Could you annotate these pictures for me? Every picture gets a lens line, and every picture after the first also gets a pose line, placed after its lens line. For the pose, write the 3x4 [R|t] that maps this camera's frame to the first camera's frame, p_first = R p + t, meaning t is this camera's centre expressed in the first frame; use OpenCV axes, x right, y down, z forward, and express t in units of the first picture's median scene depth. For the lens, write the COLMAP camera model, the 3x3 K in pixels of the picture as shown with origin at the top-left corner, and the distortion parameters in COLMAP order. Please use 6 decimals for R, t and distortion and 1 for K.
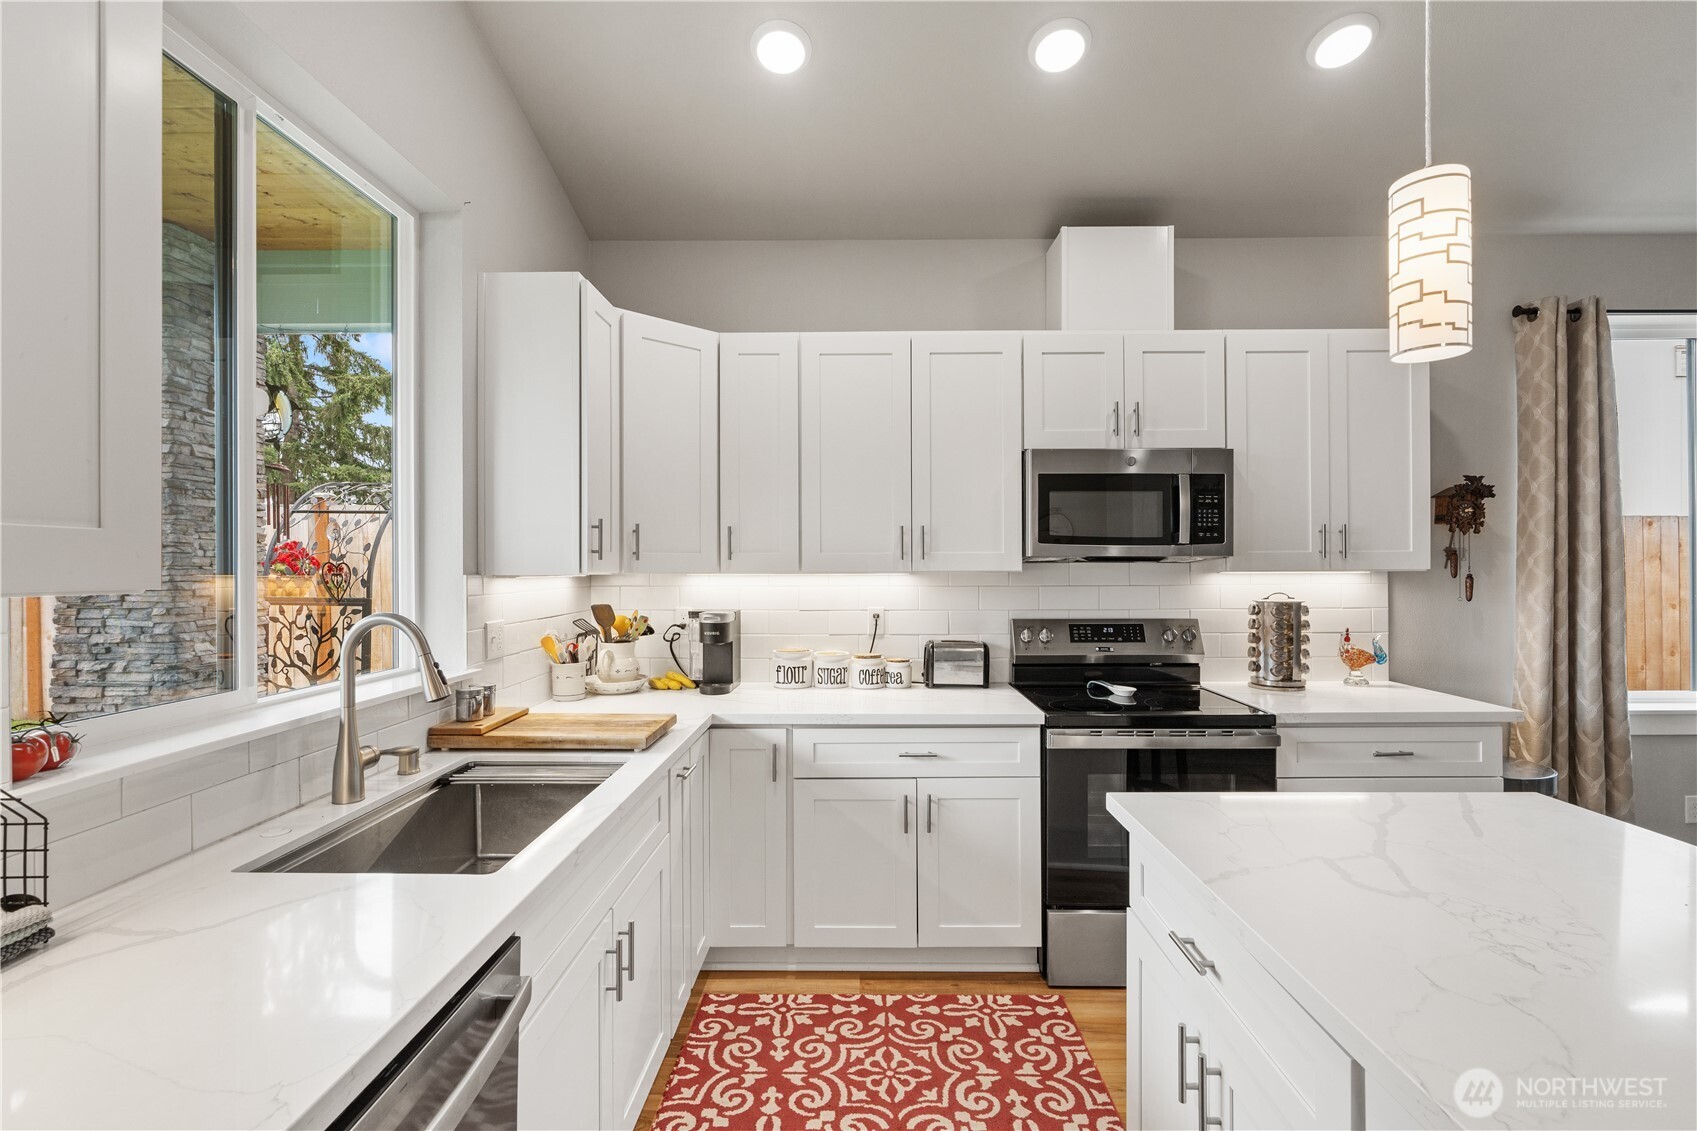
lens RADIAL K [[763.4, 0, 853.9], [0, 763.4, 565.8], [0, 0, 1]] dist [-0.008349, 0.003084]
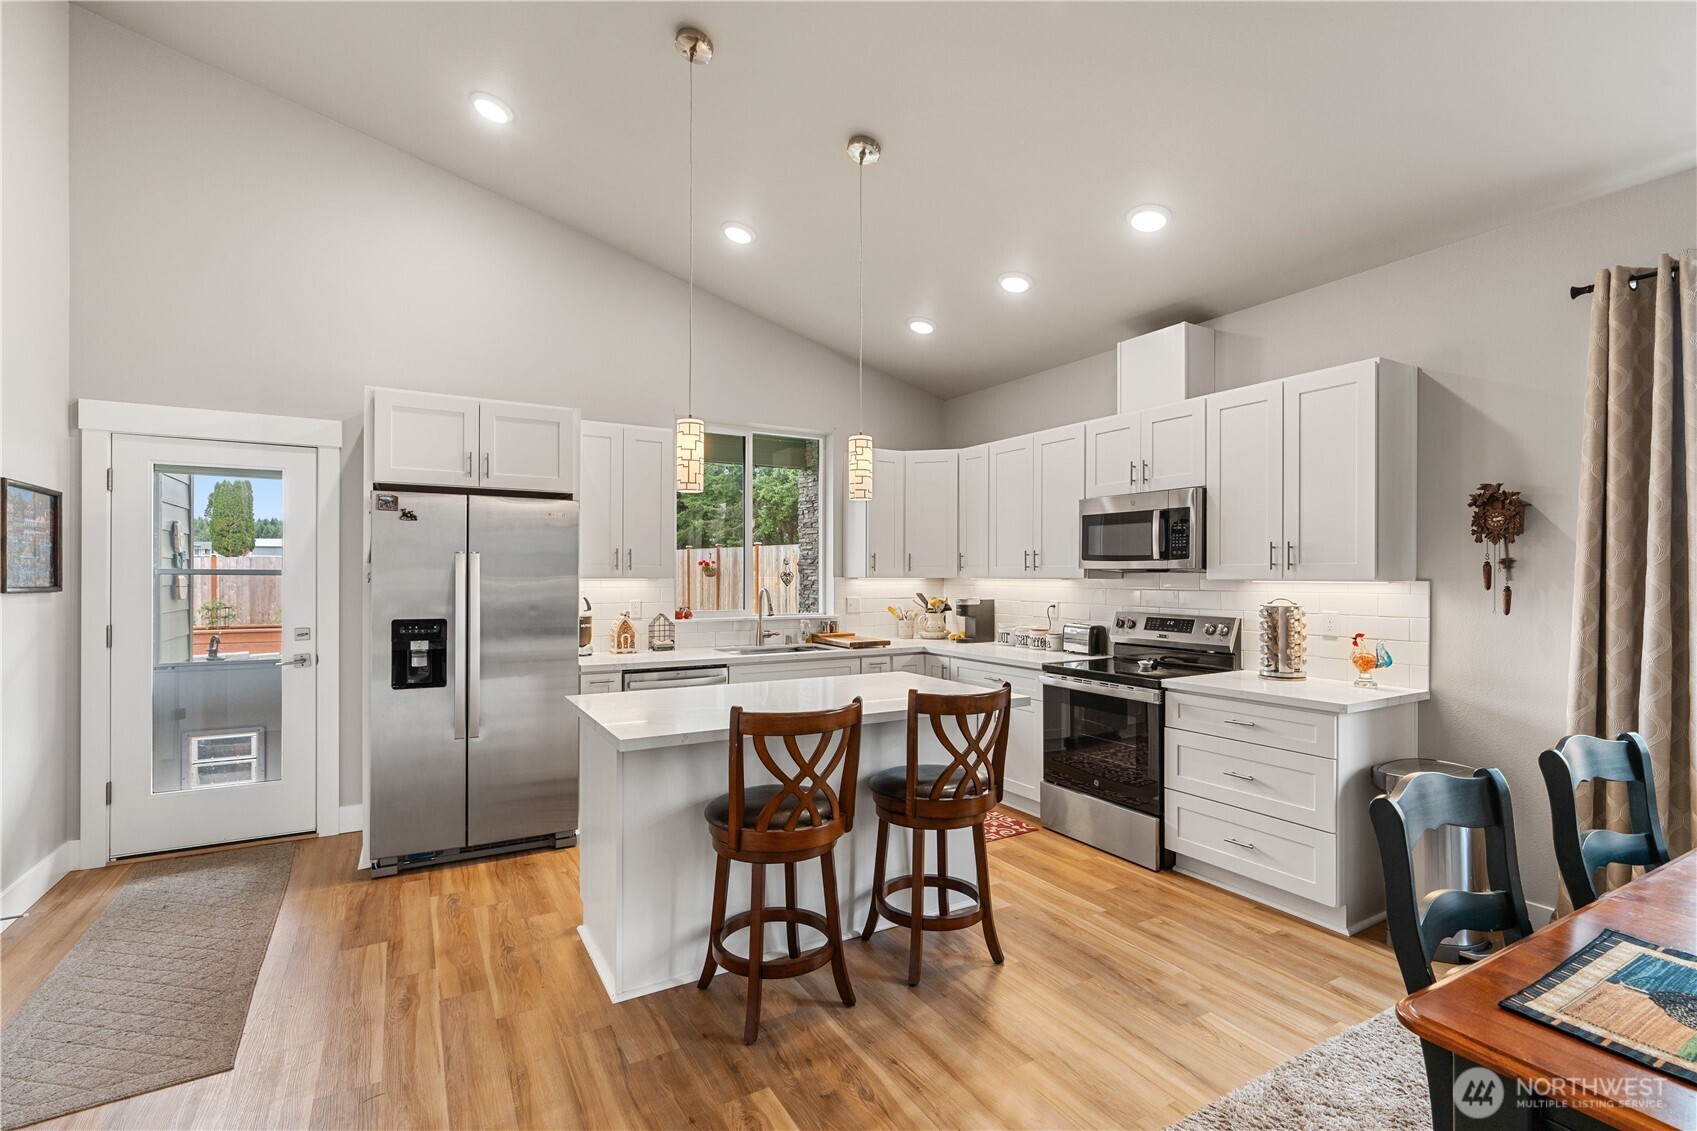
lens RADIAL K [[763.4, 0, 852.1], [0, 763.4, 580.3], [0, 0, 1]] dist [-0.008349, 0.003084]
pose [[0.521768, 0.011176, -0.853014, 1.320635], [-0.005324, 0.999937, 0.009845, -0.001782], [0.853071, -0.000595, 0.521795, -0.207062]]
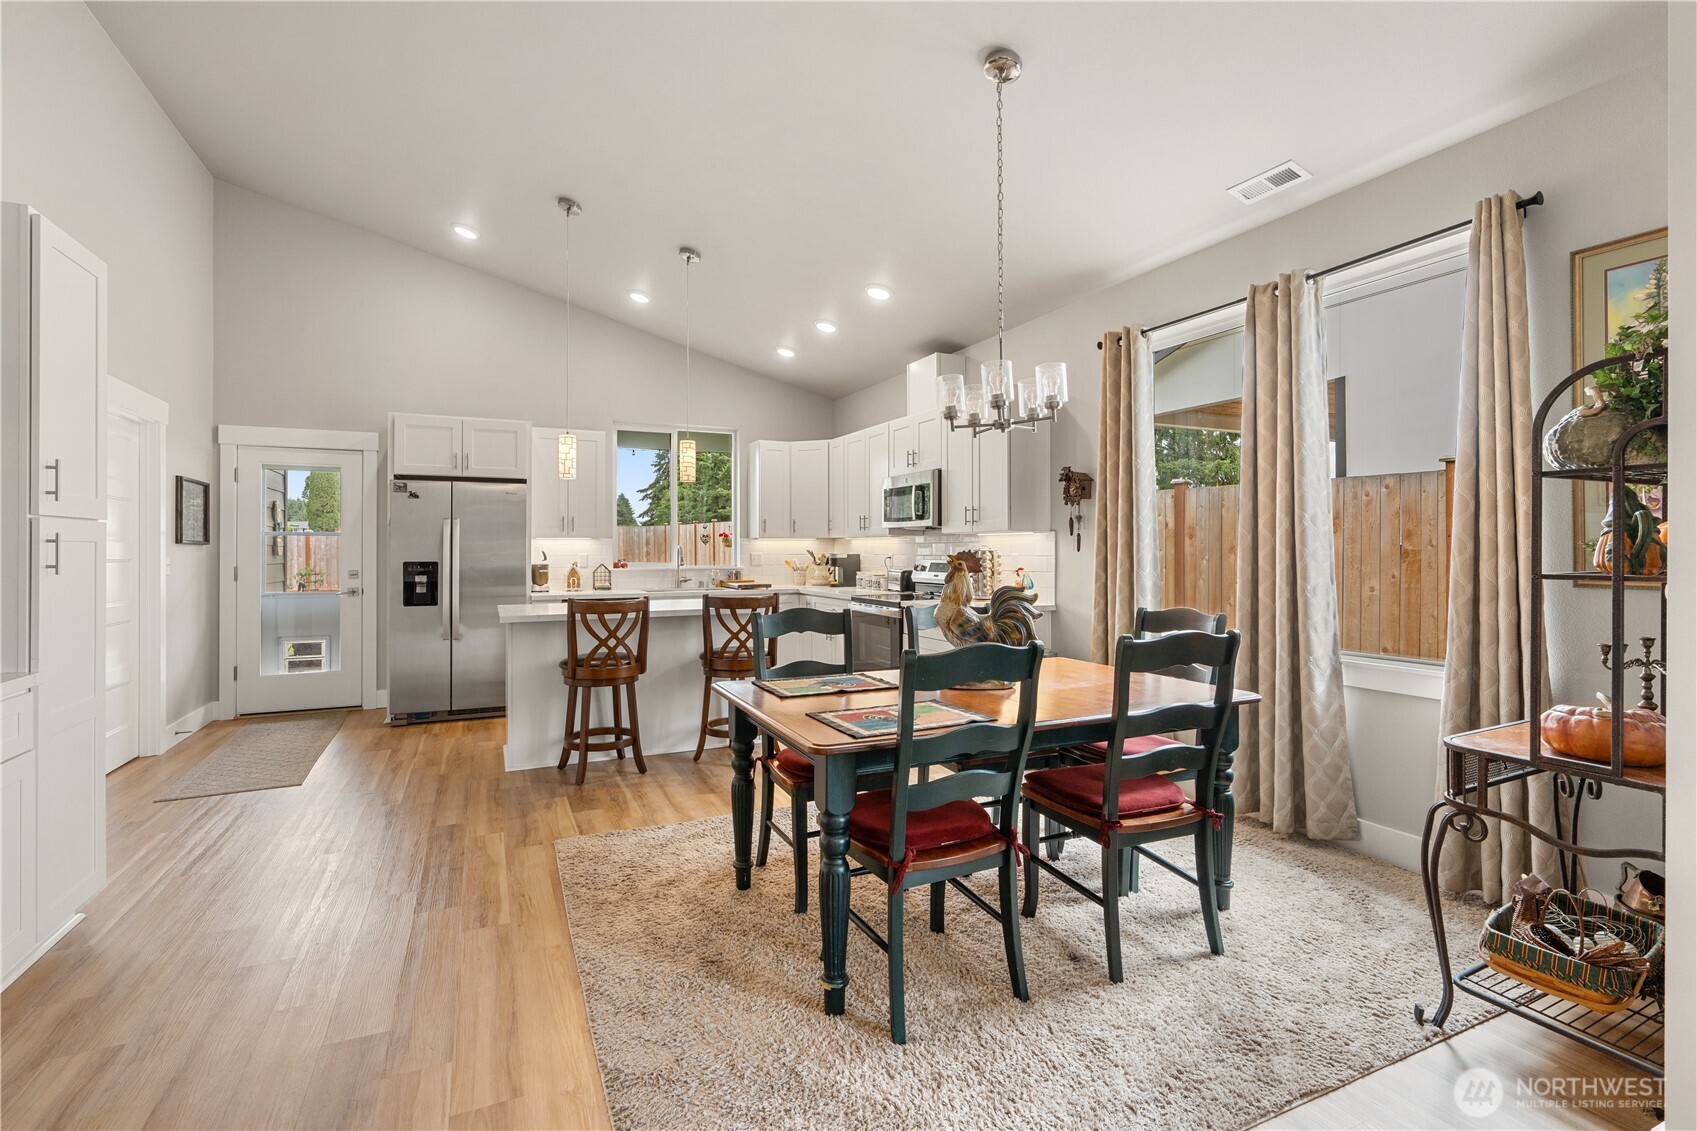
lens RADIAL K [[763.4, 0, 846.9], [0, 763.4, 548.7], [0, 0, 1]] dist [-0.008349, 0.003084]
pose [[0.447316, 0.001806, -0.894374, 2.121353], [0.000697, 0.999997, 0.002368, 0.041044], [0.894376, -0.001683, 0.447314, -0.055835]]
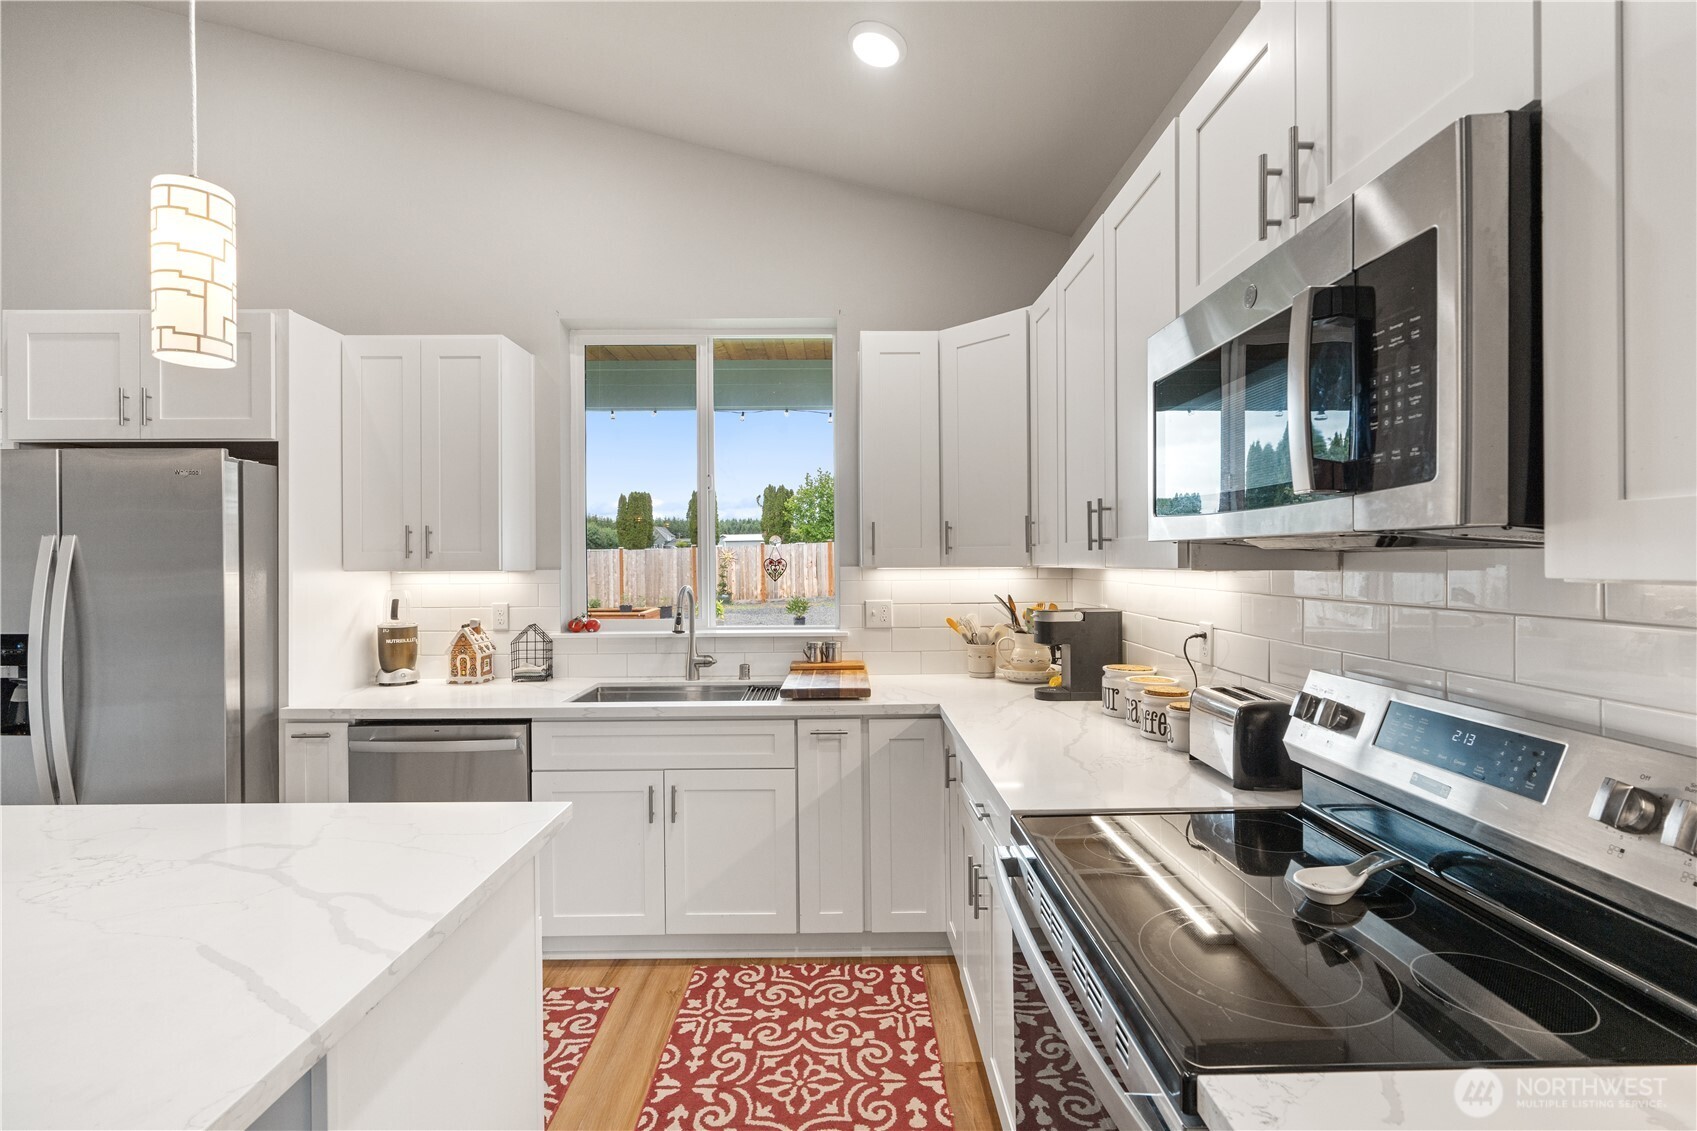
lens RADIAL K [[763.4, 0, 849.3], [0, 763.4, 566.6], [0, 0, 1]] dist [-0.008349, 0.003084]
pose [[0.023294, 0.010499, -0.999674, 0.757089], [0.005268, 0.999930, 0.010625, -0.001756], [0.999715, -0.005513, 0.023238, 0.779840]]
